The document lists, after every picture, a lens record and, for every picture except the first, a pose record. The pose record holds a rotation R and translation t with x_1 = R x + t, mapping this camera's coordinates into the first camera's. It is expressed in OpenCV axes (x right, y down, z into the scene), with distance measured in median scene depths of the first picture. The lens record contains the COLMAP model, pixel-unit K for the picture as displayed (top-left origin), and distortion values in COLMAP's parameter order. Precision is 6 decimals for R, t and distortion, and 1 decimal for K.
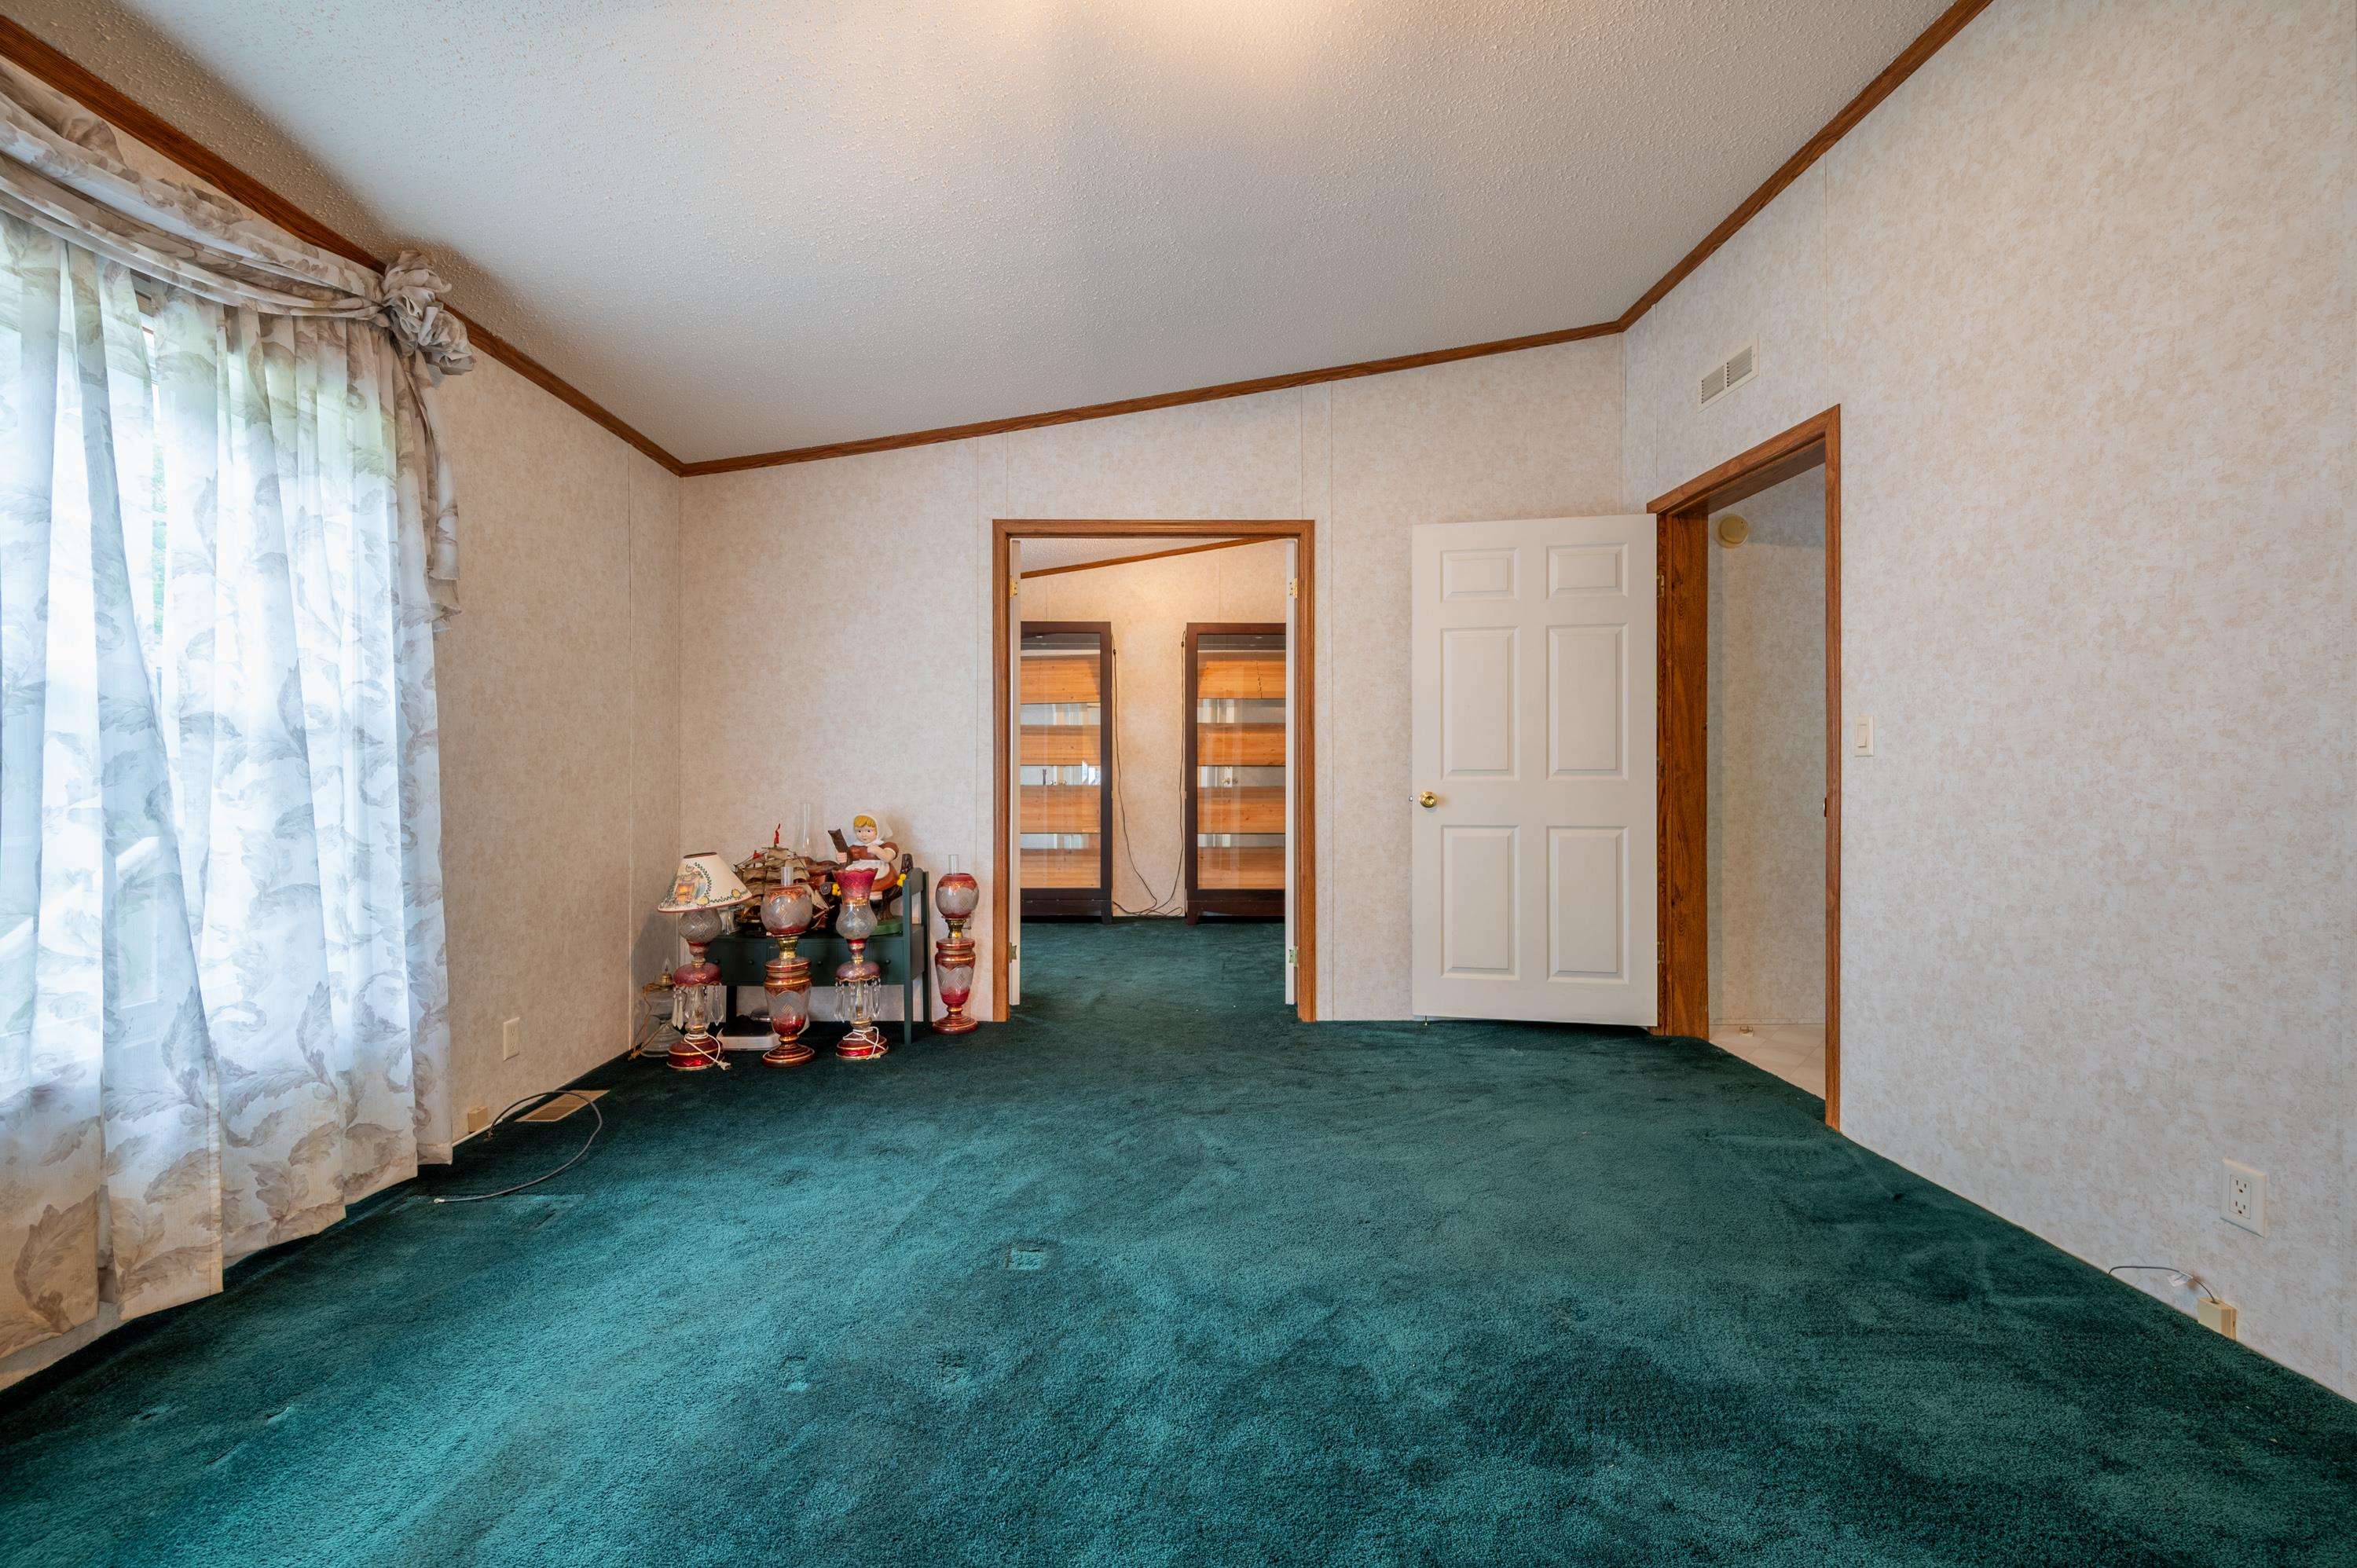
lens RADIAL K [[930.2, 0, 1173.5], [0, 930.2, 779.7], [0, 0, 1]] dist [-0.002428, 0.000955]
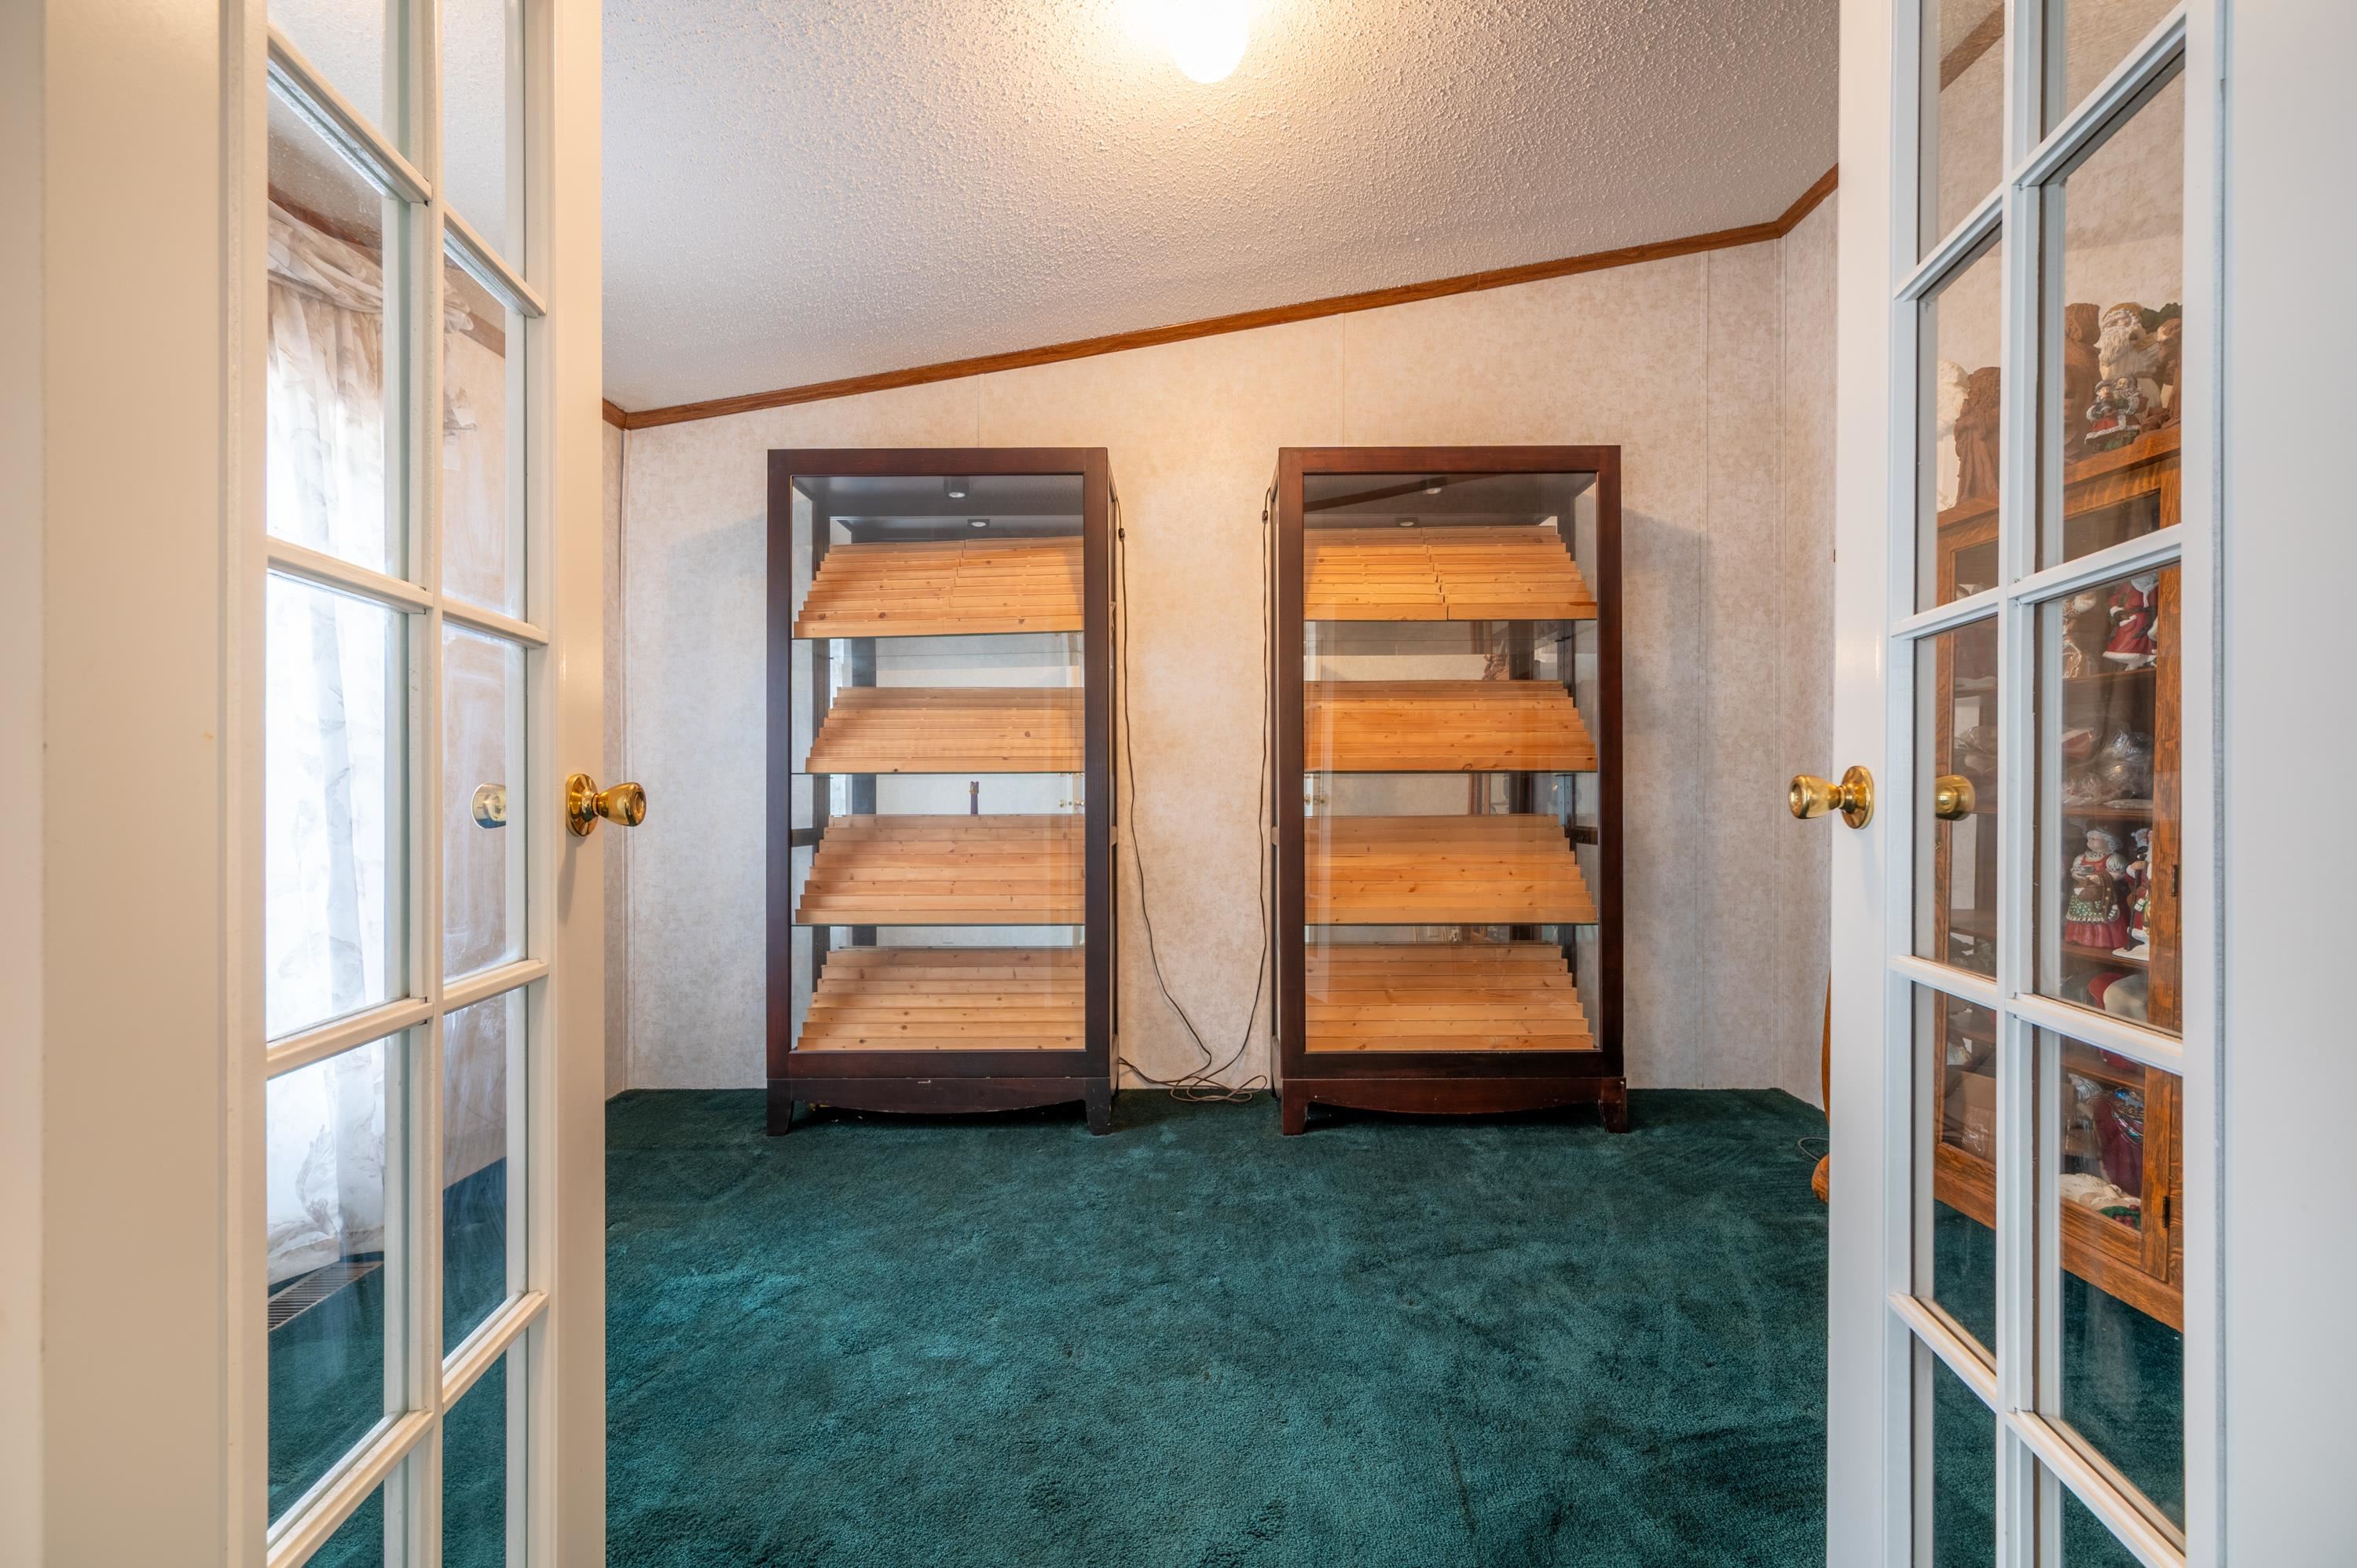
lens RADIAL K [[930.2, 0, 1174.2], [0, 930.2, 785.7], [0, 0, 1]] dist [-0.002428, 0.000955]
pose [[0.998662, -0.004834, -0.051481, -0.012660], [0.004372, 0.999949, -0.009090, -0.004389], [0.051523, 0.008852, 0.998633, 0.538190]]
